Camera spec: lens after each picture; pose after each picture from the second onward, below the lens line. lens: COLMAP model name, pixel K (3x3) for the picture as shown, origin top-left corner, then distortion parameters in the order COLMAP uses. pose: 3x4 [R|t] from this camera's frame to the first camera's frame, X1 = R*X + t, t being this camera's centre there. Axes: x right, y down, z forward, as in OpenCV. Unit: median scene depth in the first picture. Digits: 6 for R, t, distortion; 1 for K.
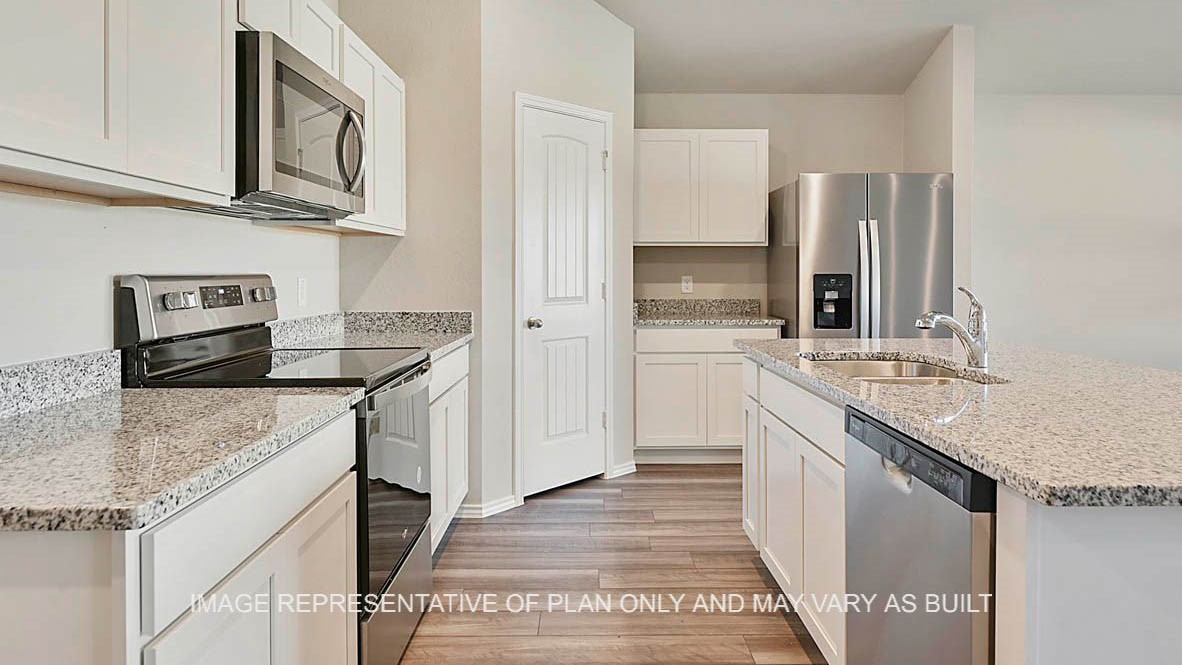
lens RADIAL K [[729.3, 0, 592.7], [0, 729.3, 265.1], [0, 0, 1]] dist [0.004896, 0.000268]
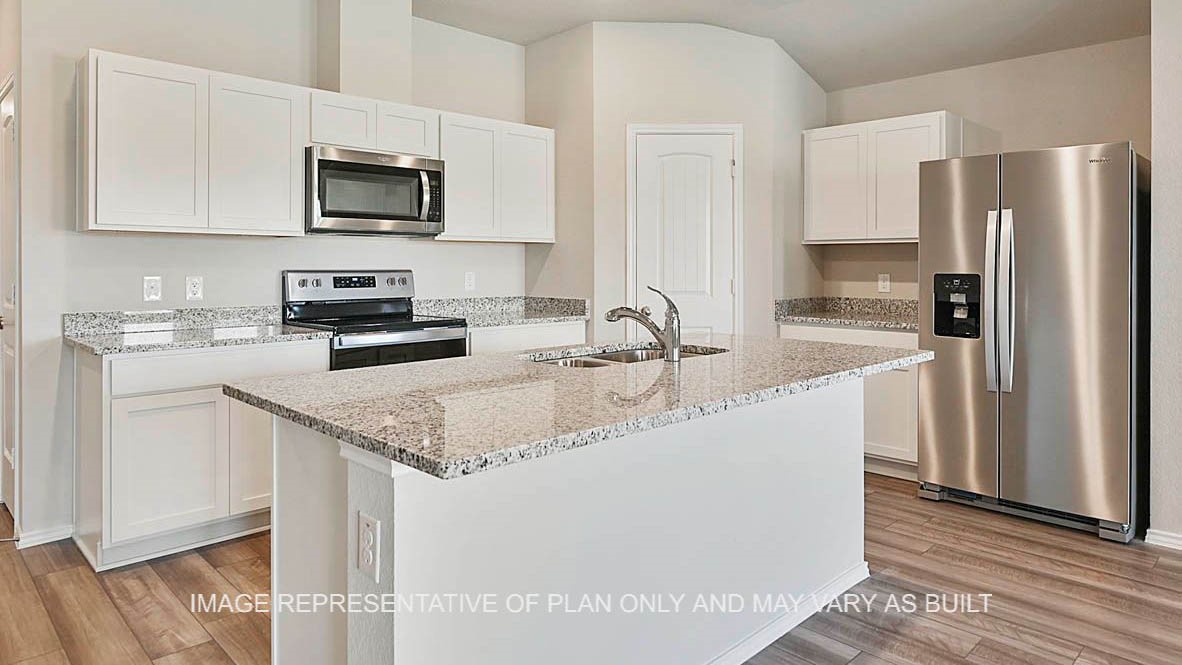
lens RADIAL K [[716.4, 0, 590.2], [0, 716.4, 264.0], [0, 0, 1]] dist [-0.004107, 0.000365]
pose [[0.696415, 0.001518, -0.717637, 0.638060], [0.002656, 0.999985, 0.004693, -0.004838], [0.717634, -0.005174, 0.696401, 0.092770]]
